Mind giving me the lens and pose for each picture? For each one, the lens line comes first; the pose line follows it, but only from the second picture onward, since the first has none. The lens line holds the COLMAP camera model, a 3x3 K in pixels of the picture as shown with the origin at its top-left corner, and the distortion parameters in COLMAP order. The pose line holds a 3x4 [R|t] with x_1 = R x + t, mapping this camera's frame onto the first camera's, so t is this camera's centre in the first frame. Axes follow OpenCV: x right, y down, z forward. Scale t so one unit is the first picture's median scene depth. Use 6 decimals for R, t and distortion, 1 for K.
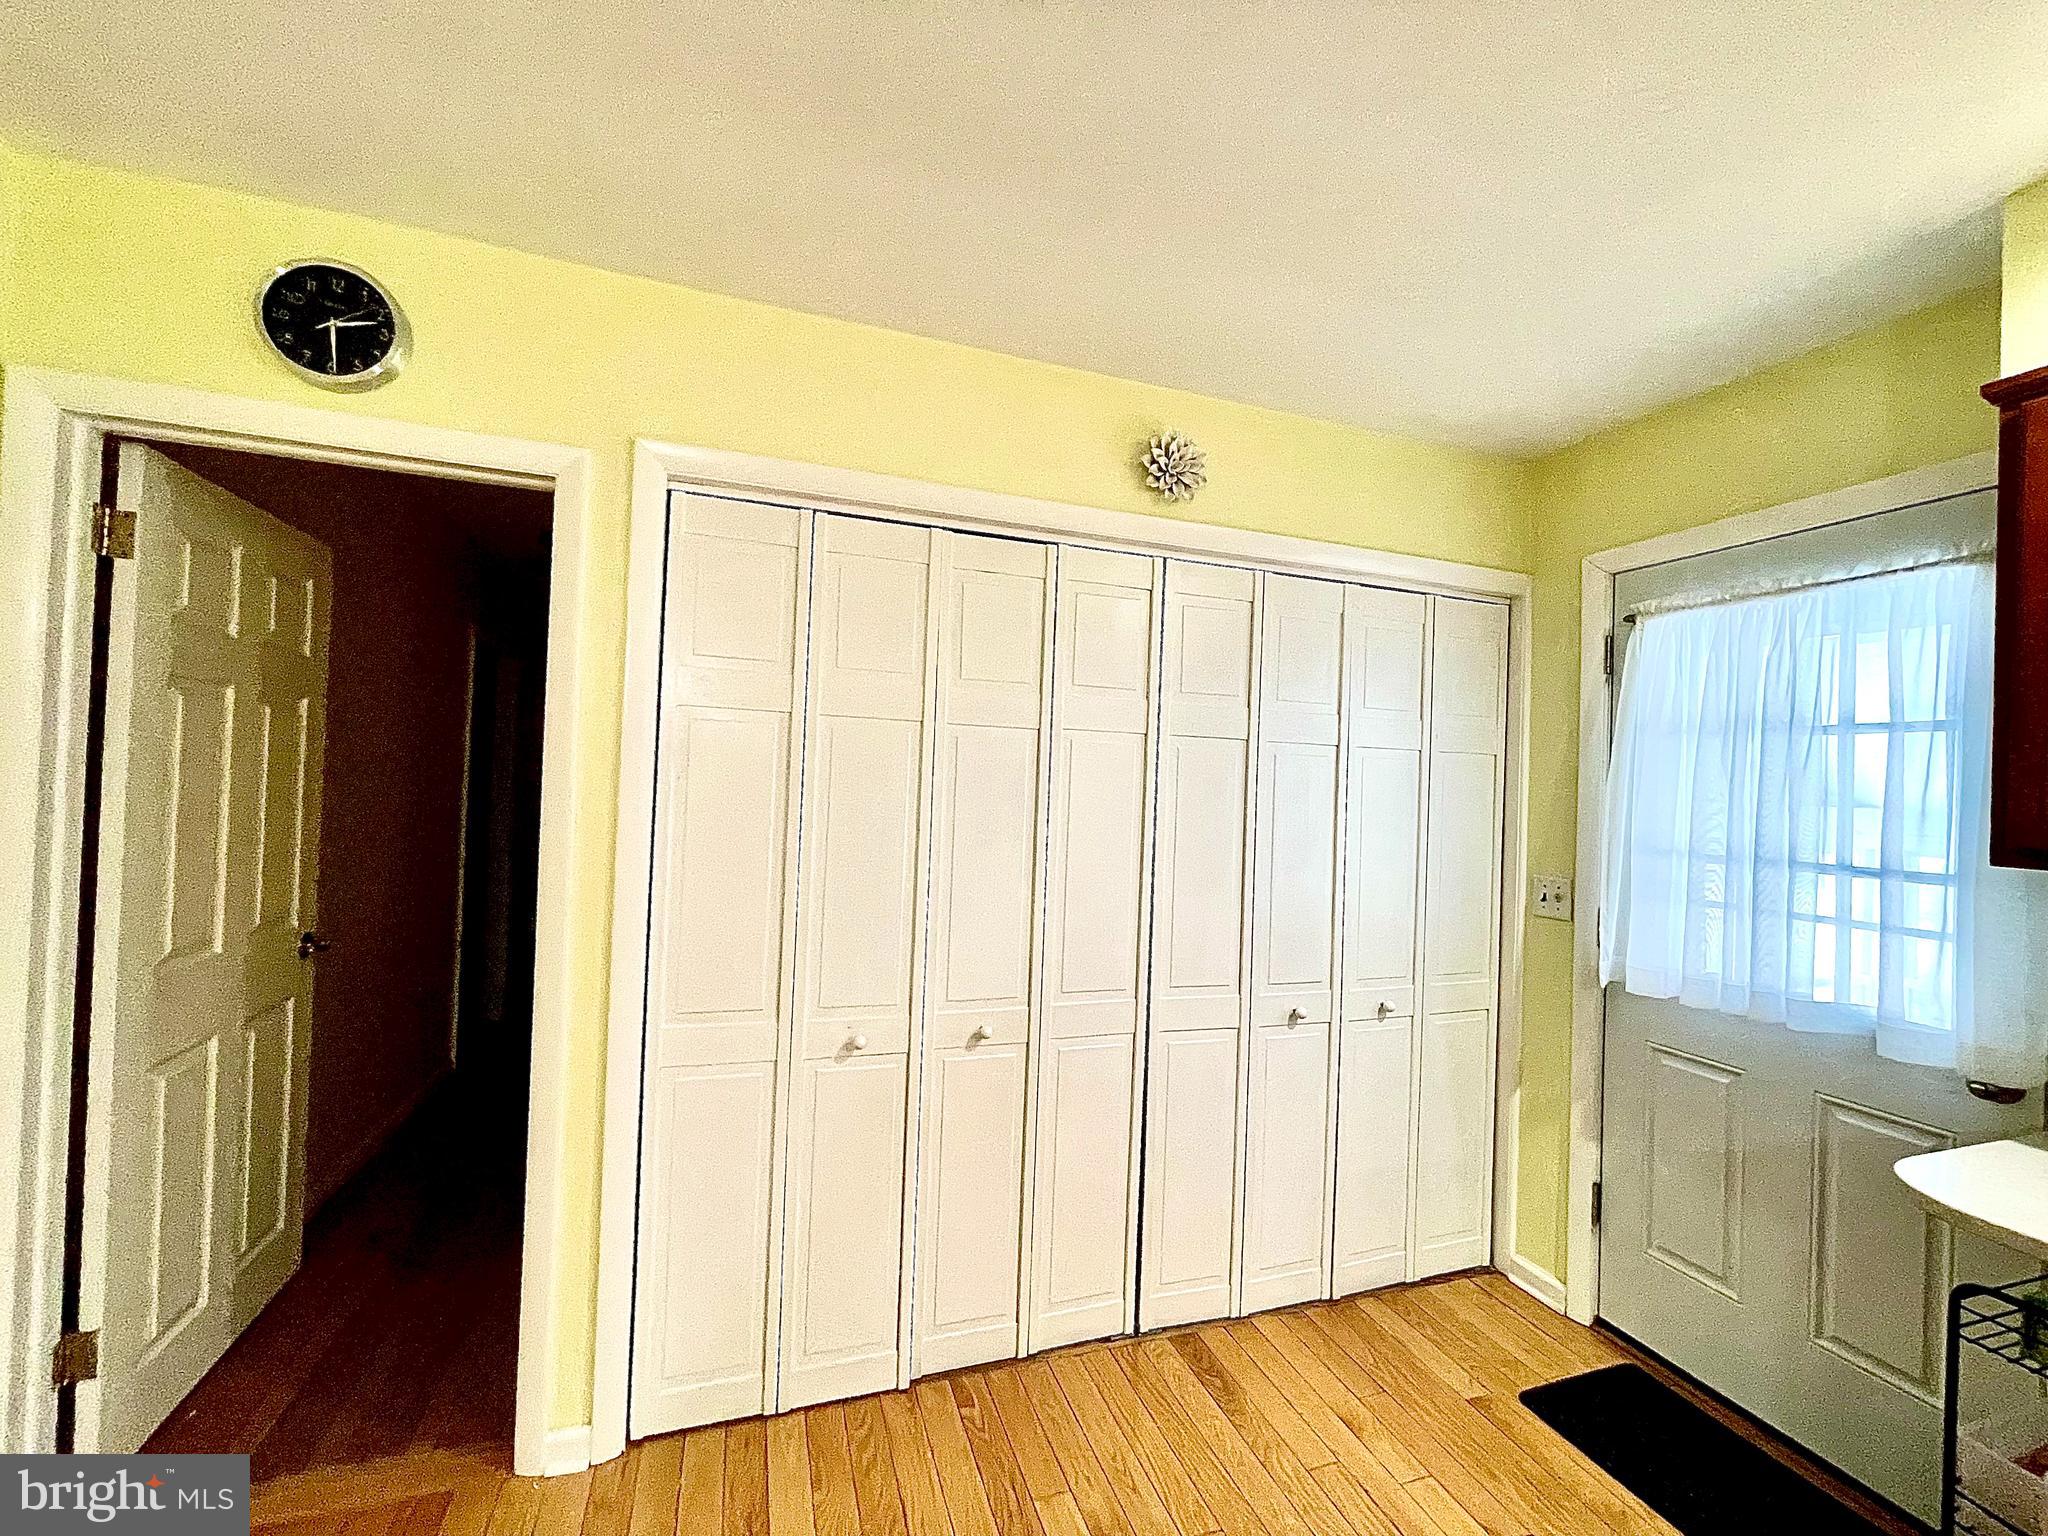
lens RADIAL K [[826.7, 0, 1018.9], [0, 826.7, 775.5], [0, 0, 1]] dist [0.000398, -0.000123]
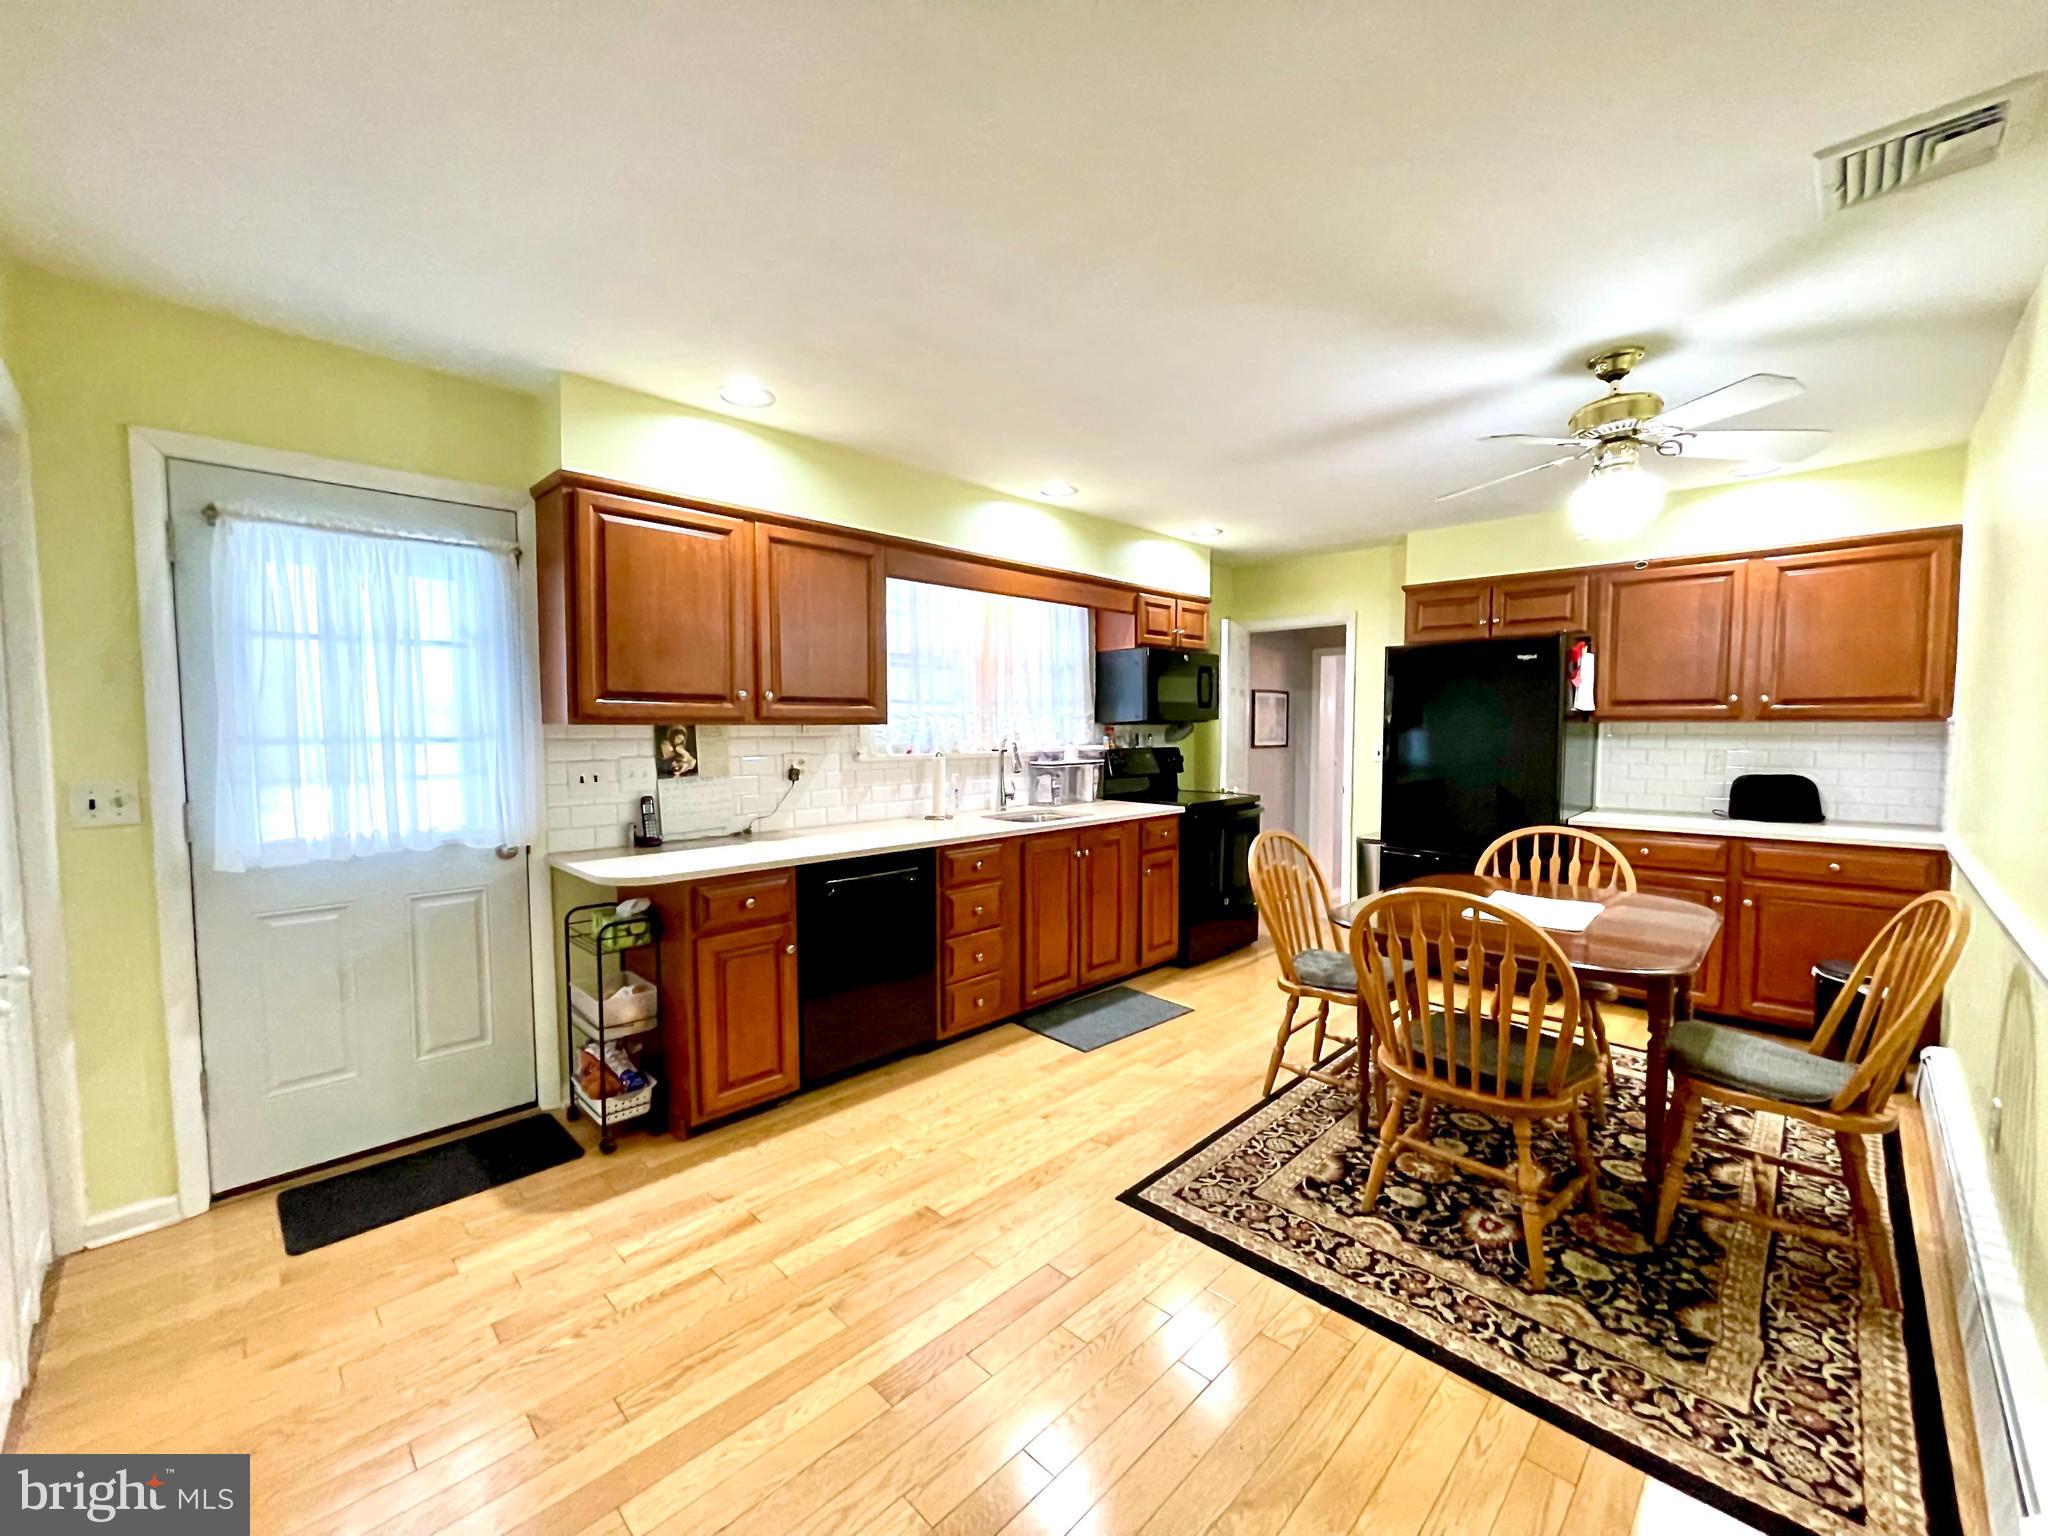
lens RADIAL K [[826.7, 0, 1018.9], [0, 826.7, 775.5], [0, 0, 1]] dist [0.000398, -0.000123]
pose [[-0.452368, -0.096476, 0.886597, -0.615550], [-0.025140, 0.995116, 0.095458, 0.007988], [-0.891477, 0.020893, -0.452584, 0.552978]]
